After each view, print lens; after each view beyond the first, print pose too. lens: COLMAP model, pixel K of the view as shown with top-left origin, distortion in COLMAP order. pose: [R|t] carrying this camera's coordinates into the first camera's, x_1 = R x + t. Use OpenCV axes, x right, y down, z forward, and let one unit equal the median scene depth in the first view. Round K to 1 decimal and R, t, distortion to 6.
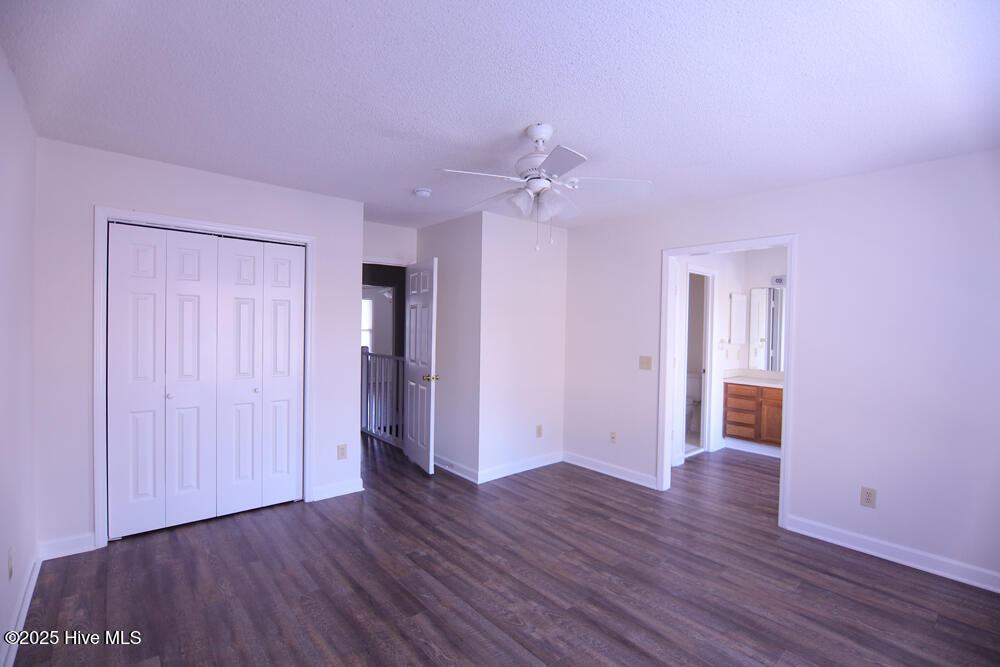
lens RADIAL K [[457.4, 0, 497.0], [0, 457.4, 333.3], [0, 0, 1]] dist [-0.017616, -0.000109]
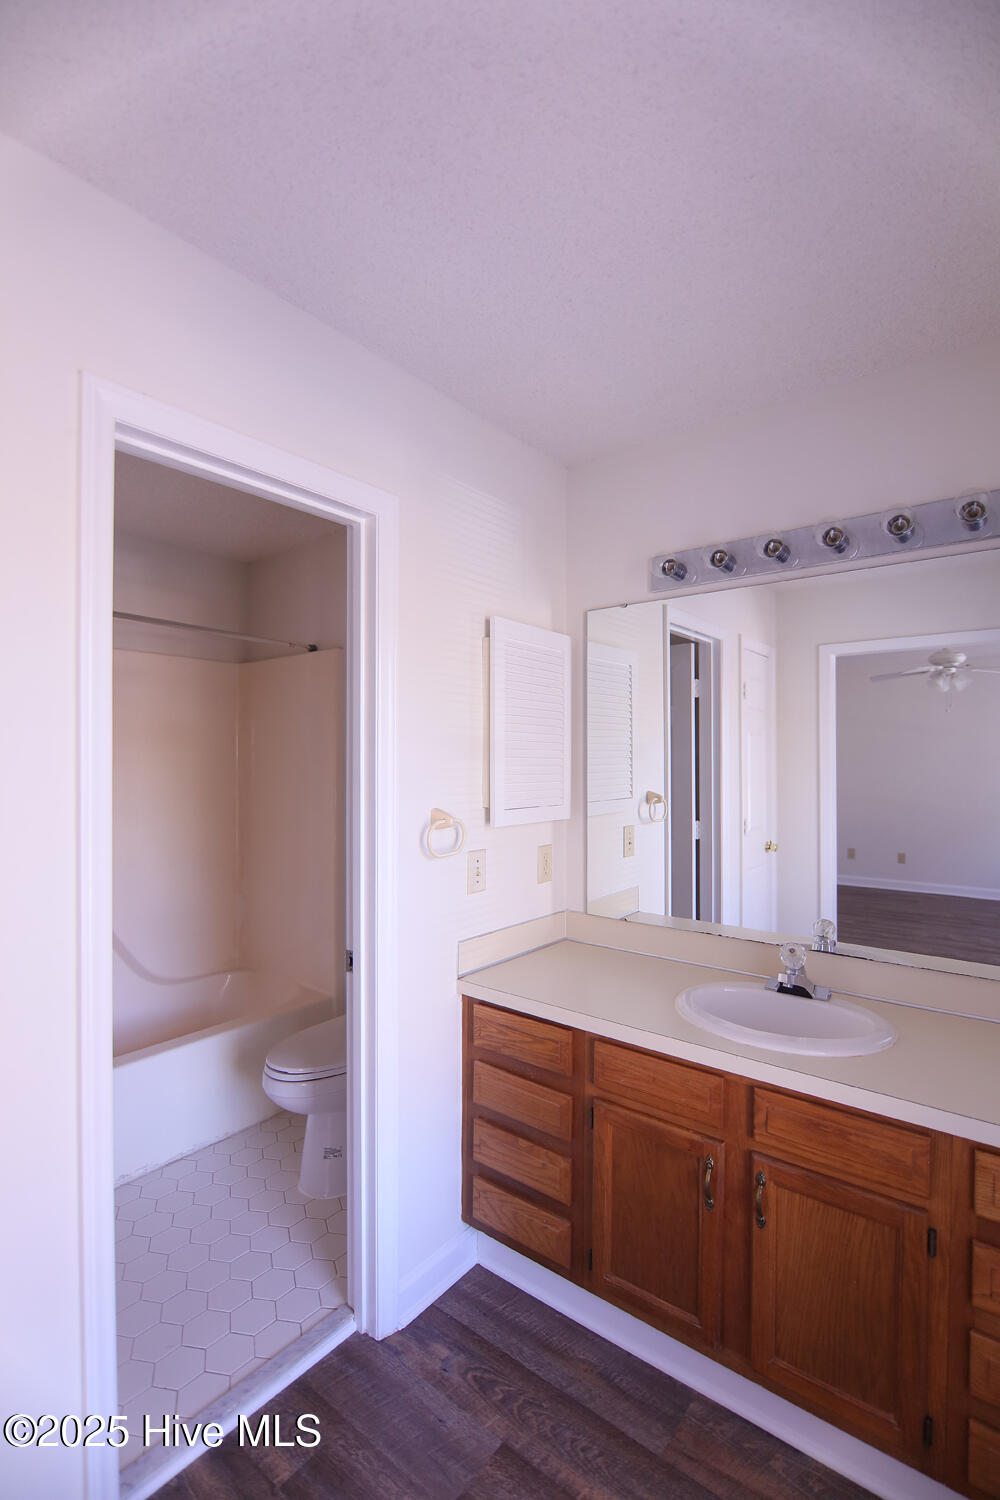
lens RADIAL K [[686.1, 0, 504.2], [0, 686.1, 753.4], [0, 0, 1]] dist [-0.017616, -0.000109]
pose [[0.982017, -0.016328, 0.188084, 0.459782], [0.020226, 0.999618, -0.018824, -0.008703], [-0.187705, 0.022289, 0.981972, 0.653754]]
